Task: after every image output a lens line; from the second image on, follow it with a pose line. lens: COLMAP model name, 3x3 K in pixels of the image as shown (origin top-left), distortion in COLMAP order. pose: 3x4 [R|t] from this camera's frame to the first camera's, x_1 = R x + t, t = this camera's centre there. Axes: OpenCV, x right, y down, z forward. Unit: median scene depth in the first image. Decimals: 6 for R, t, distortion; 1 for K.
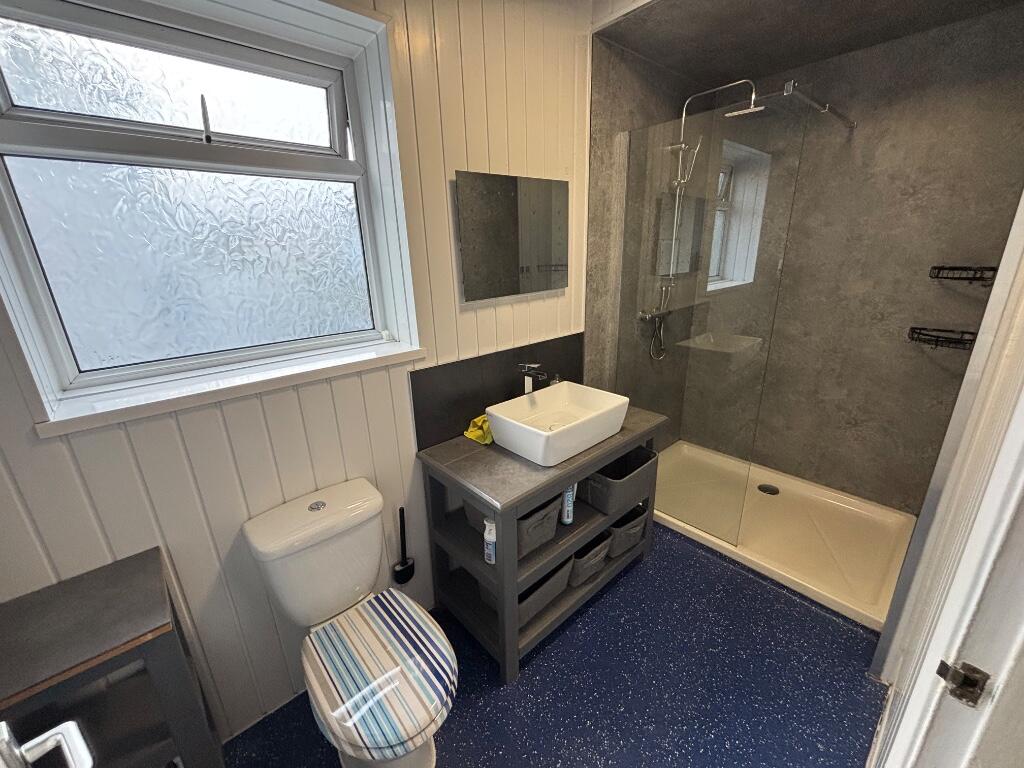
lens RADIAL K [[413.8, 0, 512.0], [0, 413.8, 384.0], [0, 0, 1]] dist [0.001233, -0.000123]
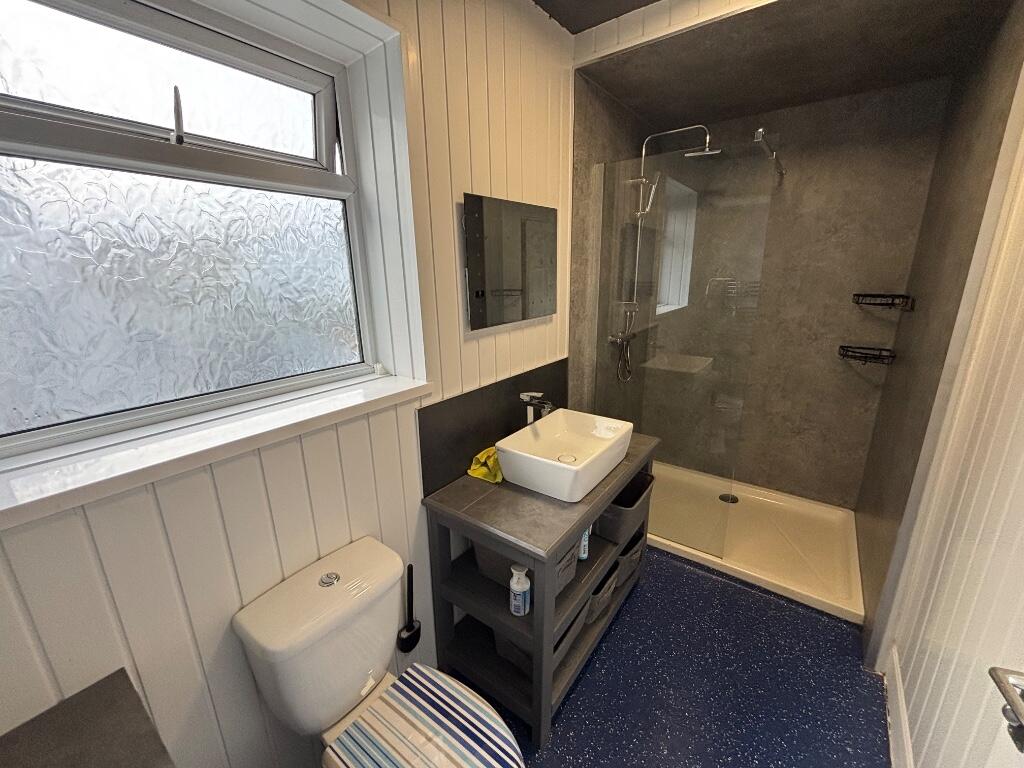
lens RADIAL K [[412.7, 0, 512.0], [0, 412.7, 384.0], [0, 0, 1]] dist [0.001836, -0.000017]
pose [[0.979347, -0.039878, 0.198214, -0.194172], [0.049664, 0.997768, -0.044645, -0.030611], [-0.195991, 0.053567, 0.979141, 0.072351]]
